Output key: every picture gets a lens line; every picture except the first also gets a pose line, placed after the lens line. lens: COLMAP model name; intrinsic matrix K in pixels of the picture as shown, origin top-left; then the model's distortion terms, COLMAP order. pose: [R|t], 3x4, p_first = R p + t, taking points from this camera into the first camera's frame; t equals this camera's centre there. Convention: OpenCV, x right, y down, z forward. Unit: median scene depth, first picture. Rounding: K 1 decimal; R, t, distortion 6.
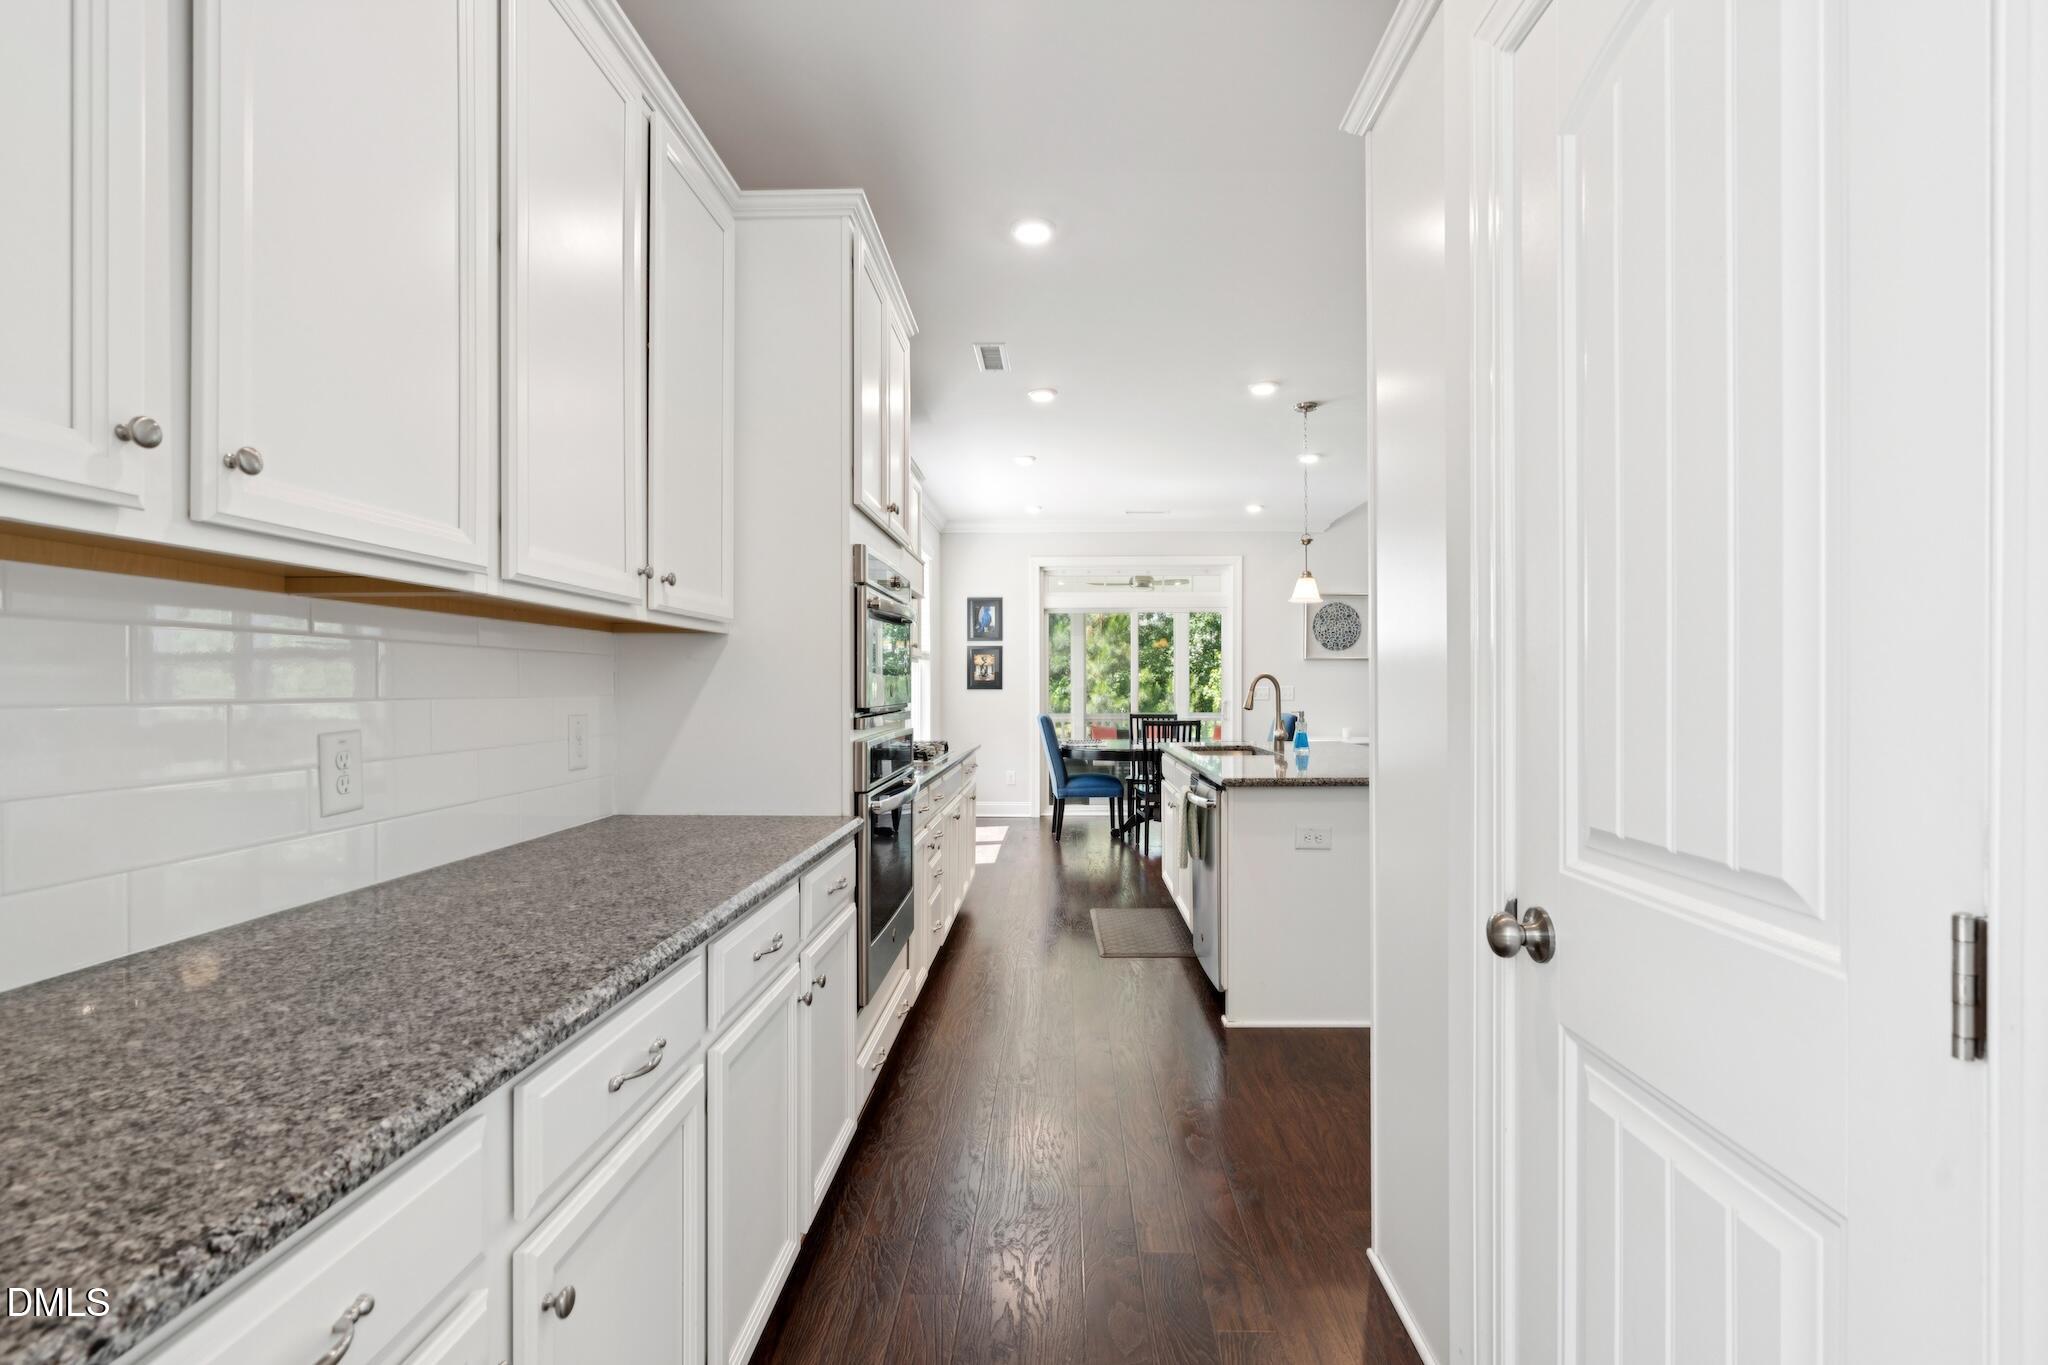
lens RADIAL K [[926.1, 0, 1027.1], [0, 926.1, 682.7], [0, 0, 1]] dist [-0.005771, 0.002870]
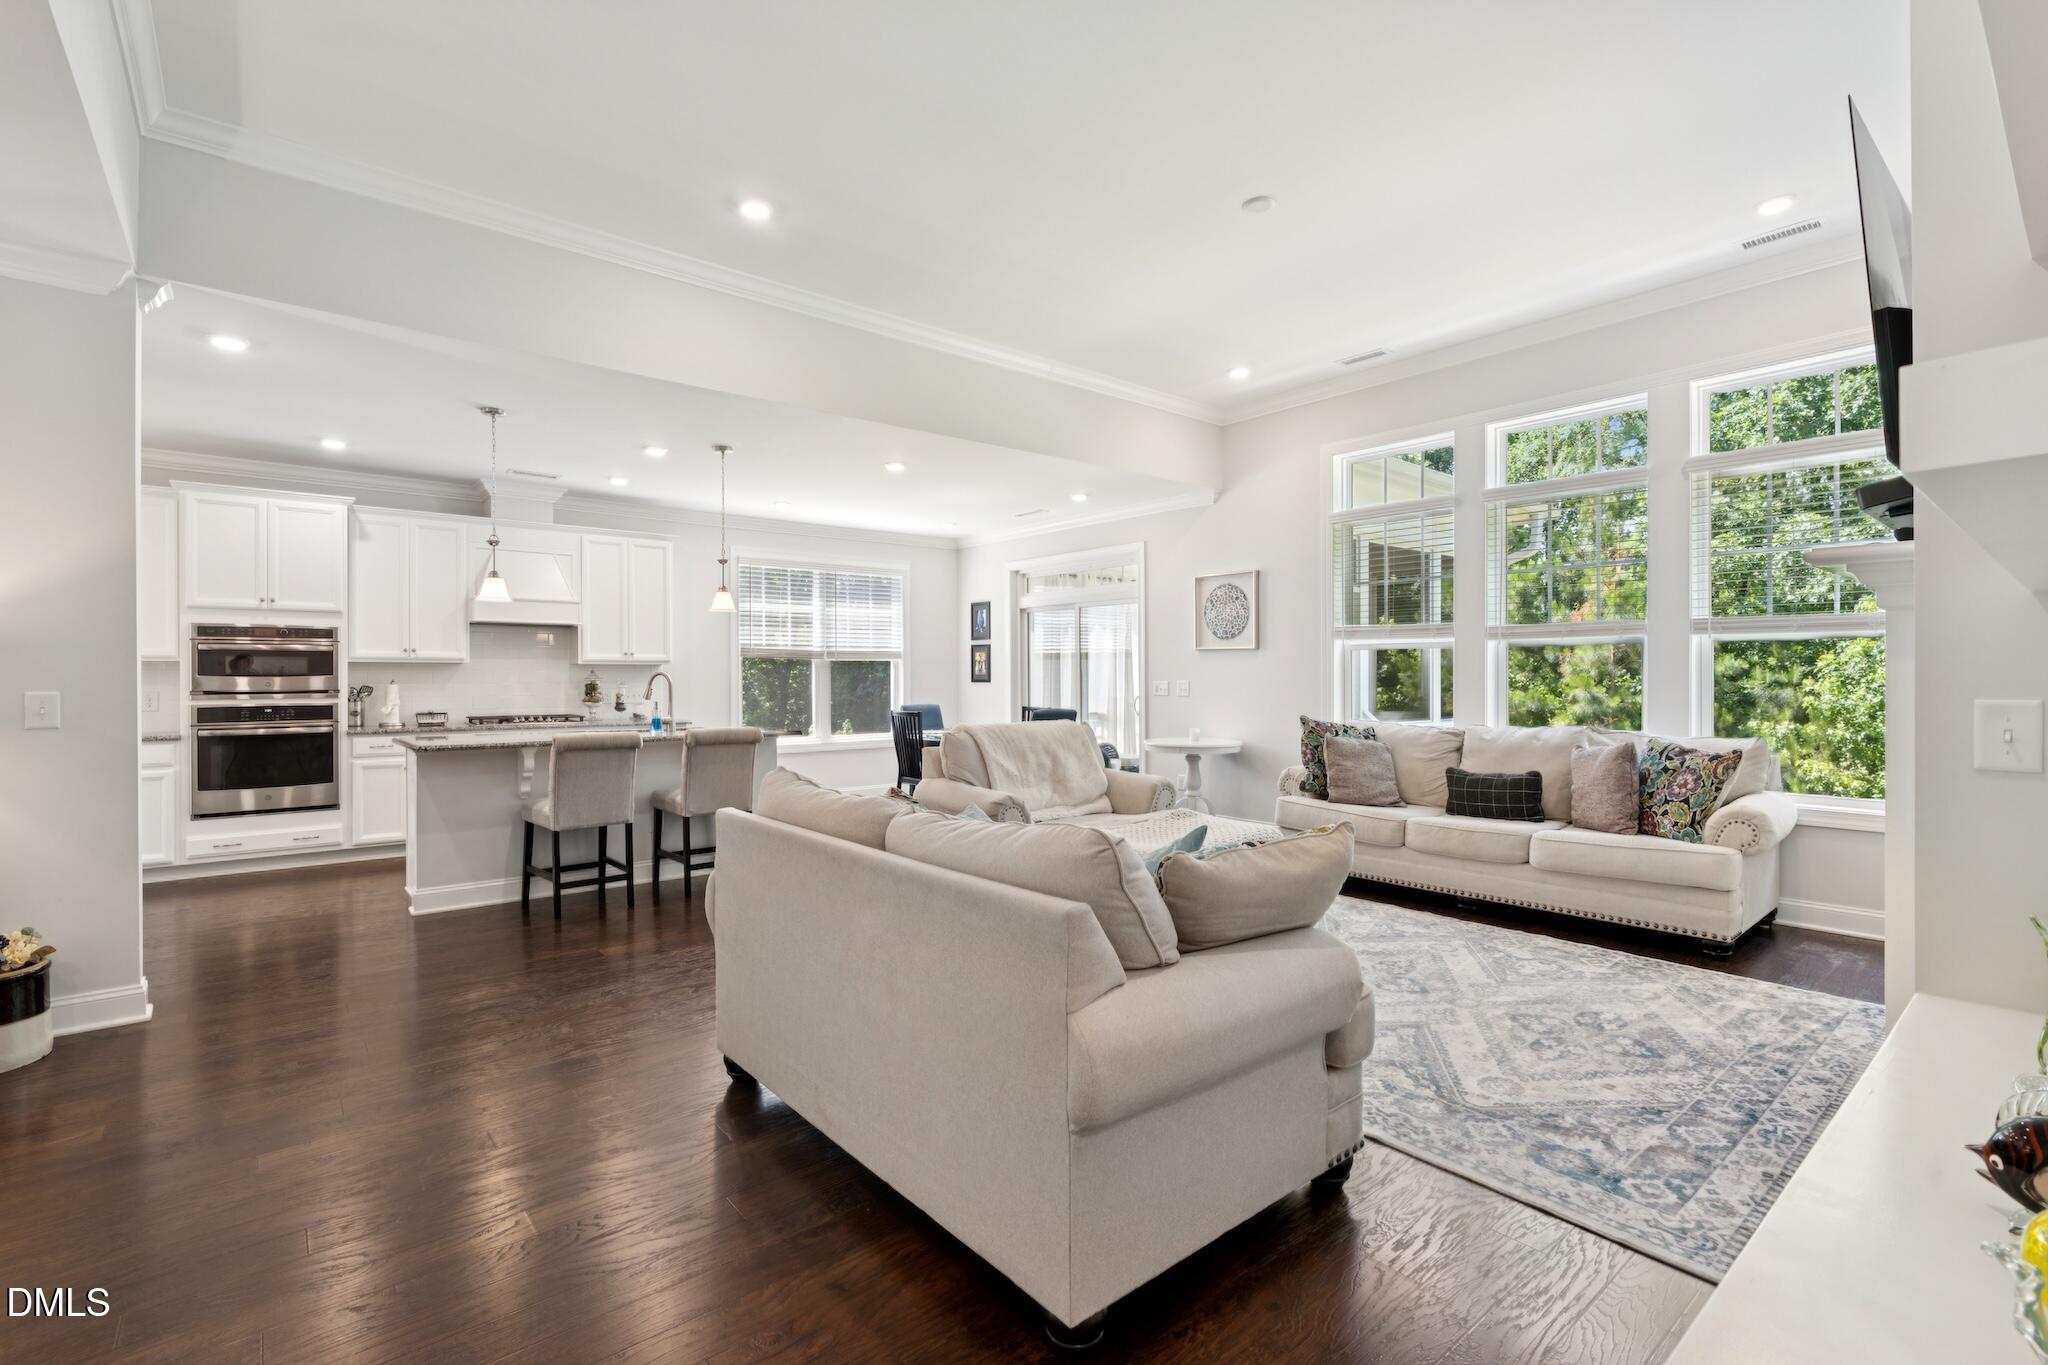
lens RADIAL K [[926.1, 0, 1023.5], [0, 926.1, 680.8], [0, 0, 1]] dist [-0.005771, 0.002870]
pose [[0.669307, 0.002425, -0.742982, 1.088282], [0.003270, 0.999975, 0.006210, -0.002822], [0.742979, -0.006586, 0.669283, 0.357462]]
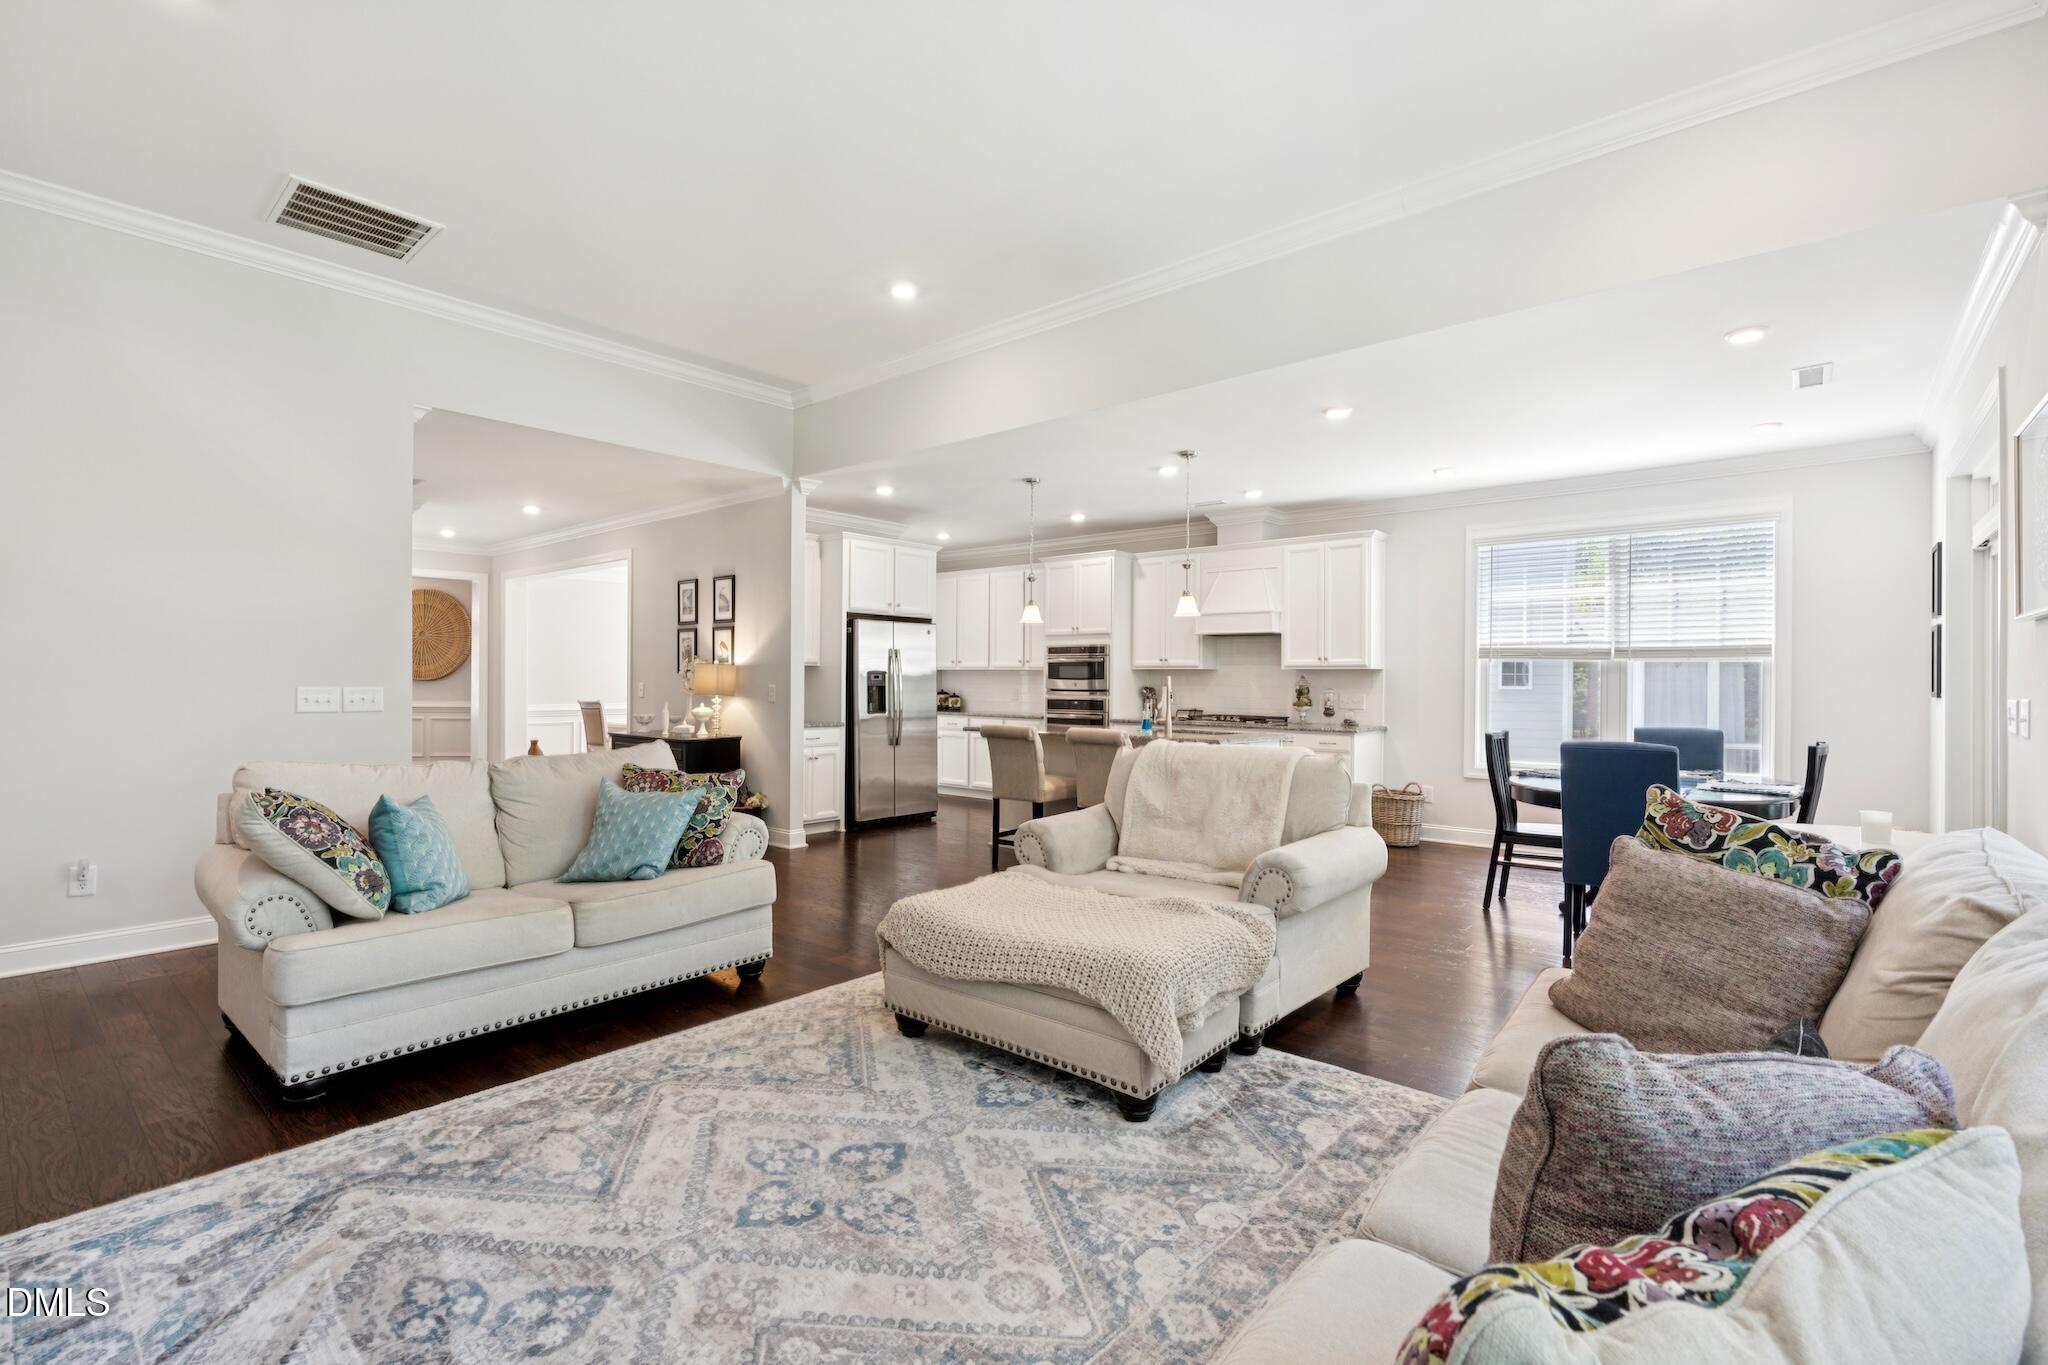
lens RADIAL K [[926.1, 0, 1013.2], [0, 926.1, 683.7], [0, 0, 1]] dist [-0.005771, 0.002870]
pose [[-0.625226, -0.000933, -0.780443, 1.031119], [-0.005013, 0.999983, 0.002820, -0.001483], [0.780427, 0.005676, -0.625221, 1.176332]]
